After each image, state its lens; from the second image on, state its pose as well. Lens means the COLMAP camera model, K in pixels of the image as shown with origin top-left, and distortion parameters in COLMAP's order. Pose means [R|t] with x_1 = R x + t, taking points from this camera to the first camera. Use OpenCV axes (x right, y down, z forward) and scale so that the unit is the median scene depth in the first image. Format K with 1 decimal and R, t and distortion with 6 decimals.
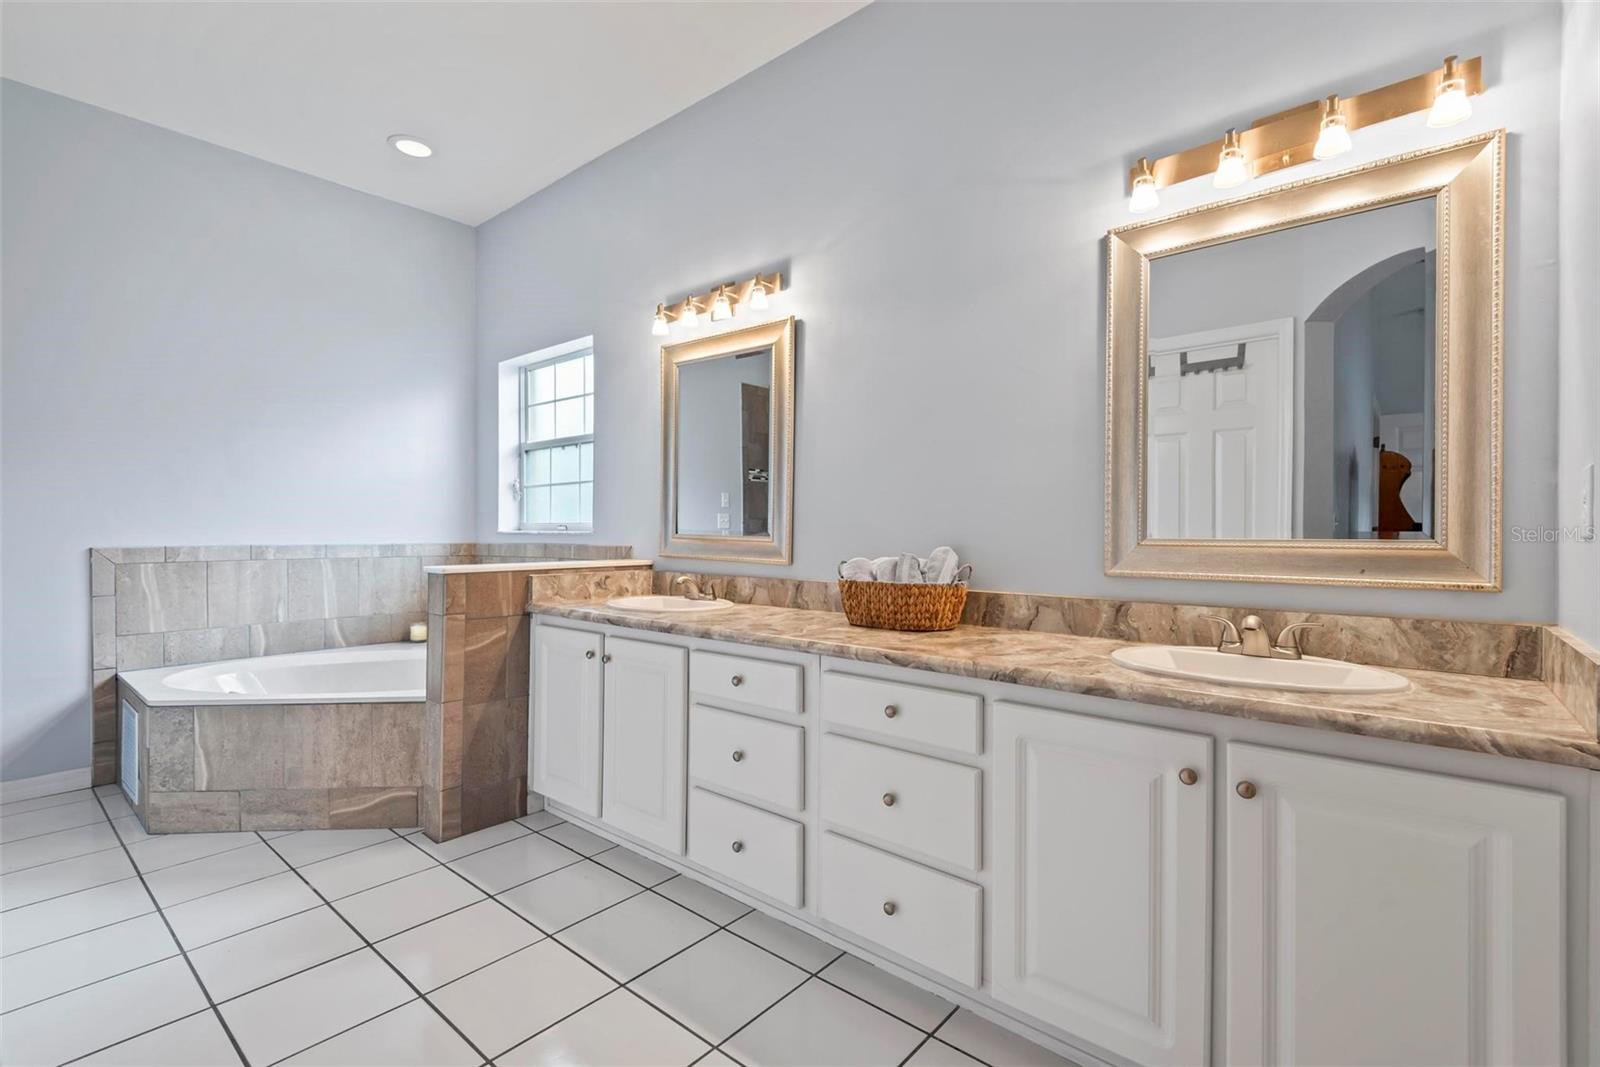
lens RADIAL K [[725.0, 0, 801.9], [0, 725.0, 534.5], [0, 0, 1]] dist [0.026983, -0.018242]
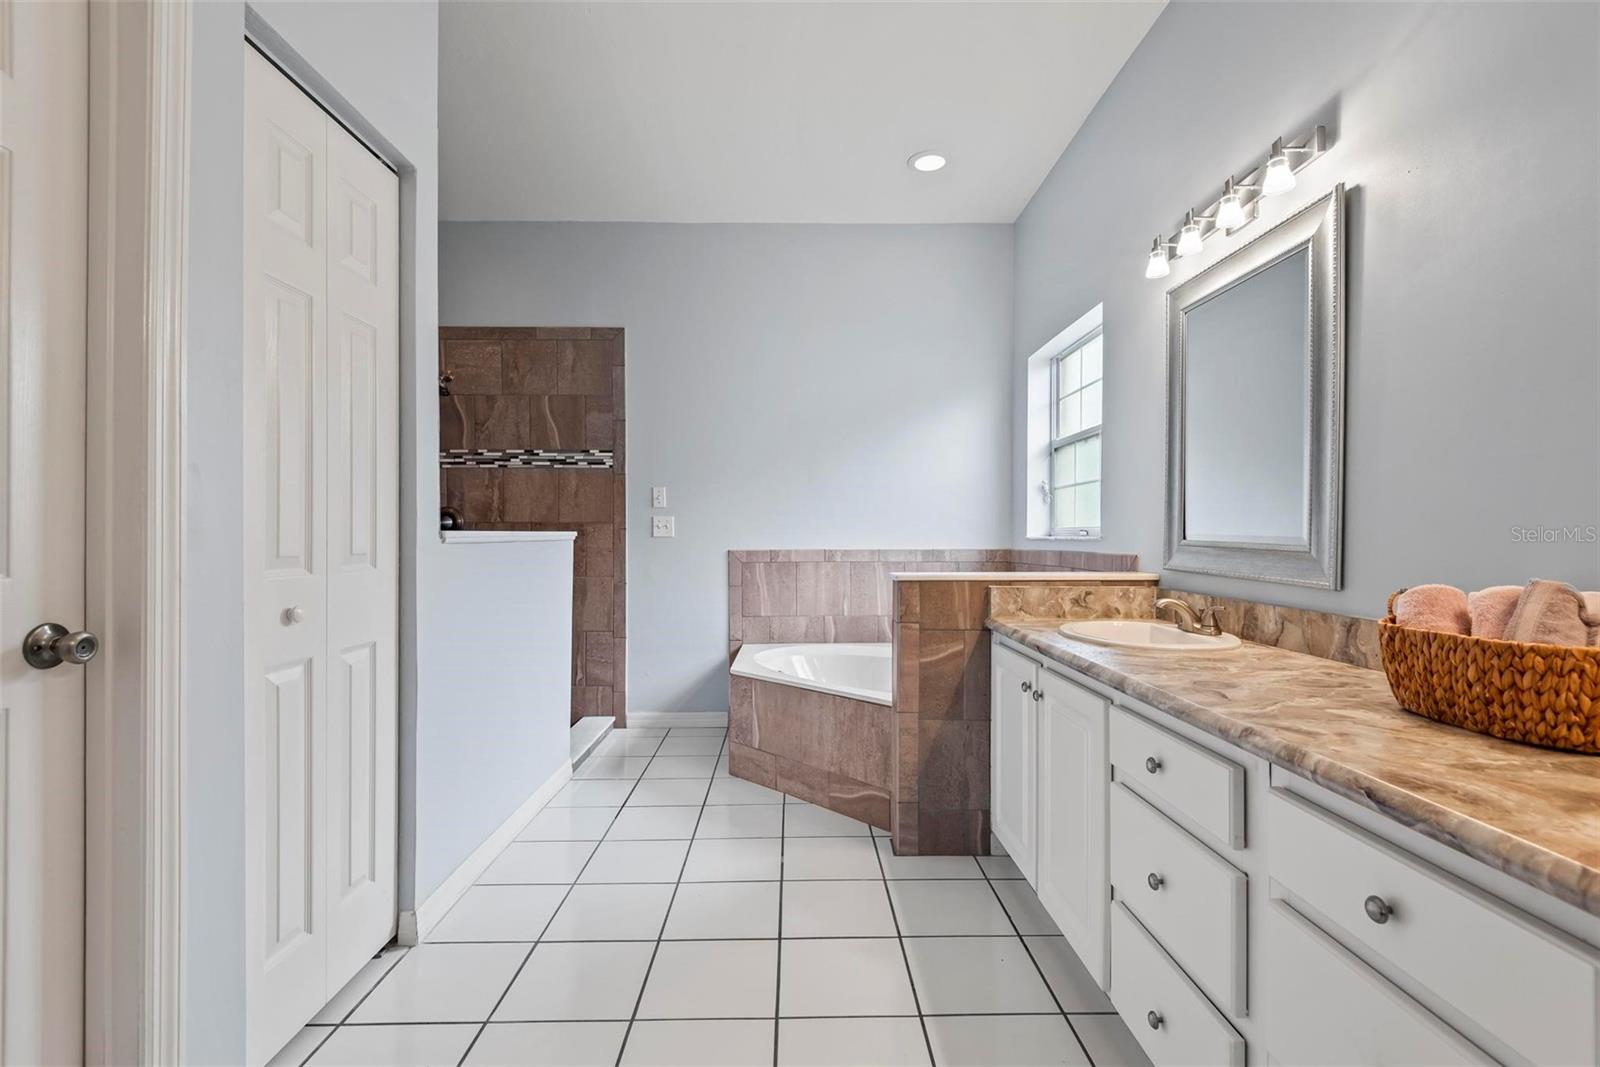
lens RADIAL K [[725.0, 0, 805.9], [0, 725.0, 536.7], [0, 0, 1]] dist [0.026983, -0.018242]
pose [[0.659163, -0.002397, -0.751997, 0.152022], [-0.001738, 0.999987, -0.004711, -0.000108], [0.751998, 0.004412, 0.659150, 0.251530]]
